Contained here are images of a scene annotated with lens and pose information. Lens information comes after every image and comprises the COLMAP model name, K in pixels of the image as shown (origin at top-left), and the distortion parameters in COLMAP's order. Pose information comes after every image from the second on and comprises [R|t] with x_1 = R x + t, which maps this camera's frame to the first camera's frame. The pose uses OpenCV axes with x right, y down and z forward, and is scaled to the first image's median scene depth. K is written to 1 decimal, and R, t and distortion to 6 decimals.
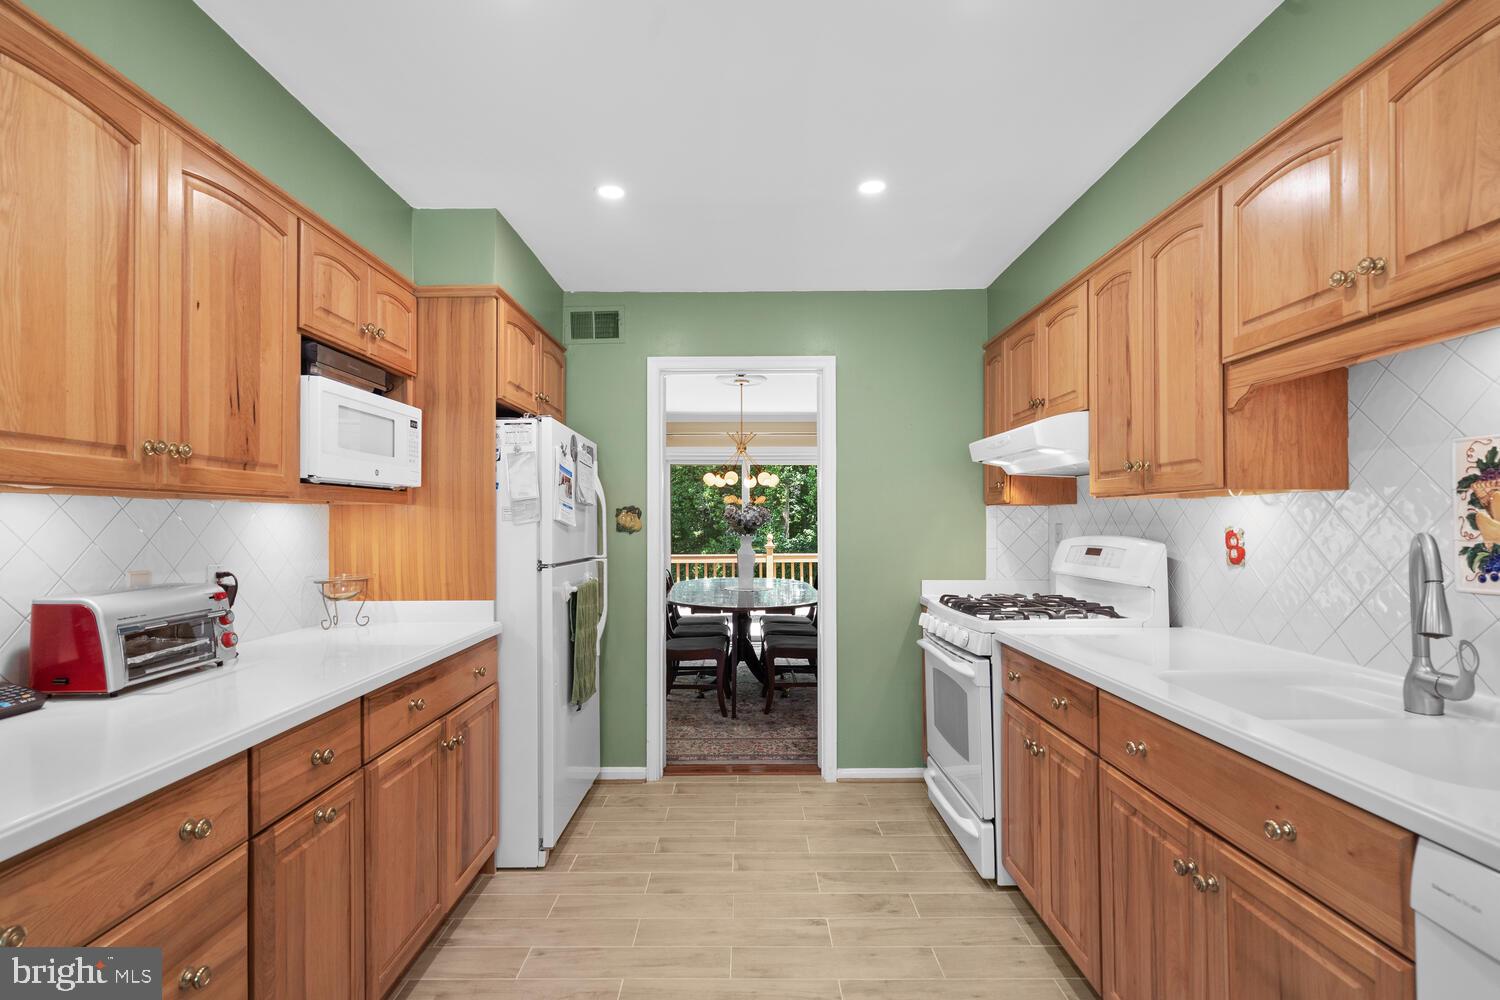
lens RADIAL K [[721.0, 0, 748.3], [0, 721.0, 516.7], [0, 0, 1]] dist [0.000059, 0.001394]
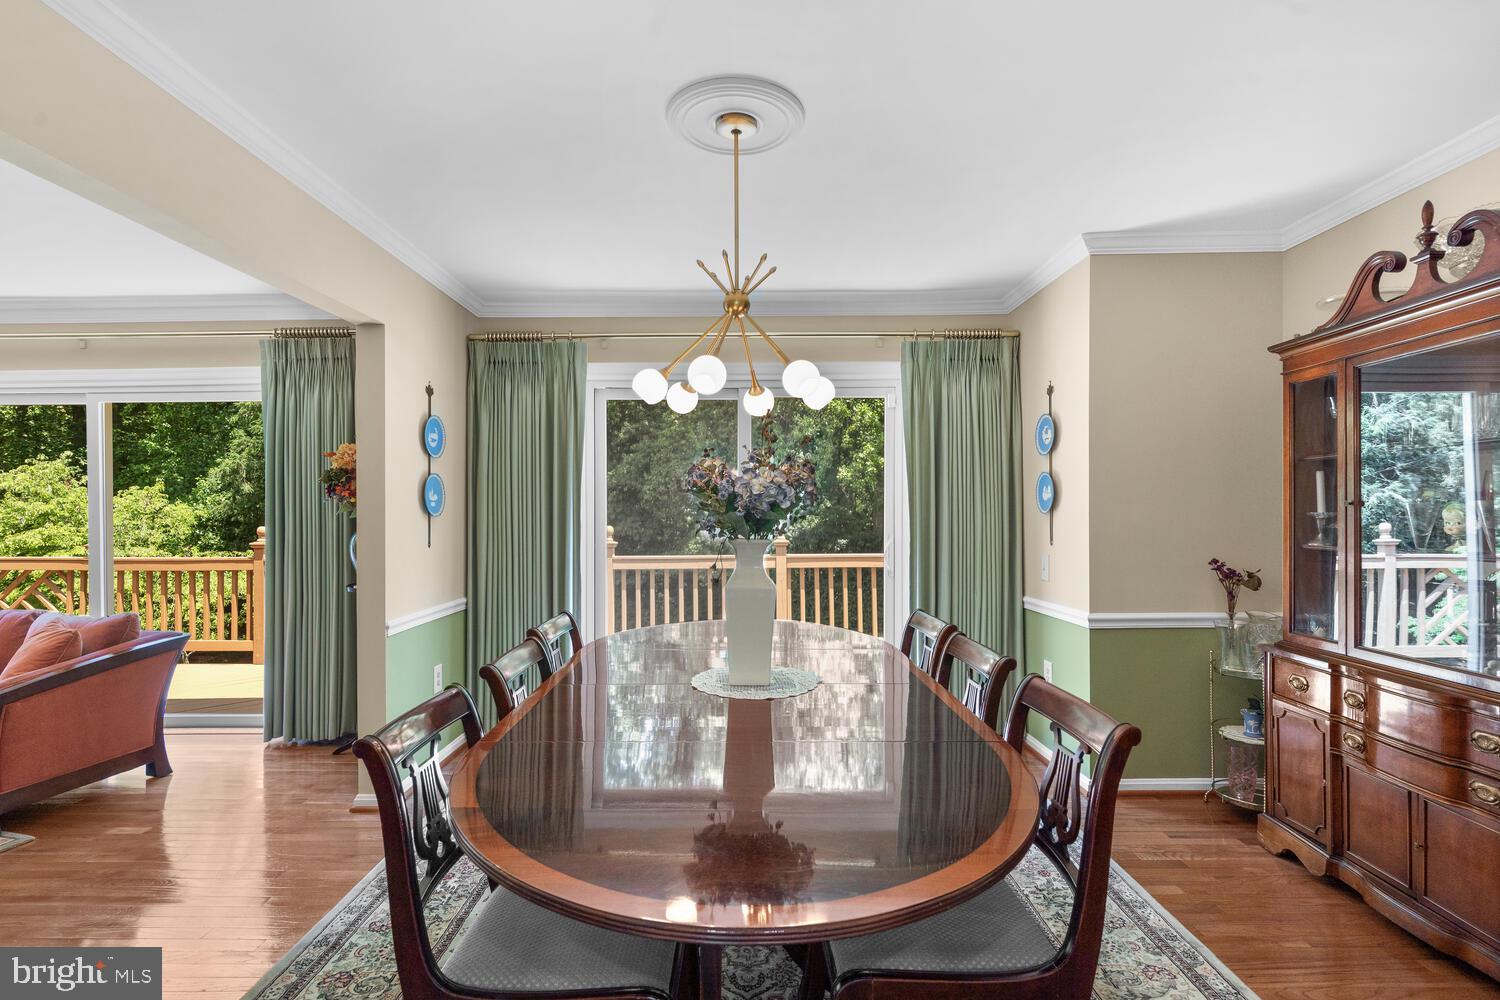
lens RADIAL K [[723.2, 0, 738.9], [0, 723.2, 510.2], [0, 0, 1]] dist [-0.000697, 0.000183]
pose [[0.999973, -0.002709, -0.006781, -0.013277], [0.002777, 0.999946, 0.010022, 0.018035], [0.006753, -0.010041, 0.999927, 1.387849]]
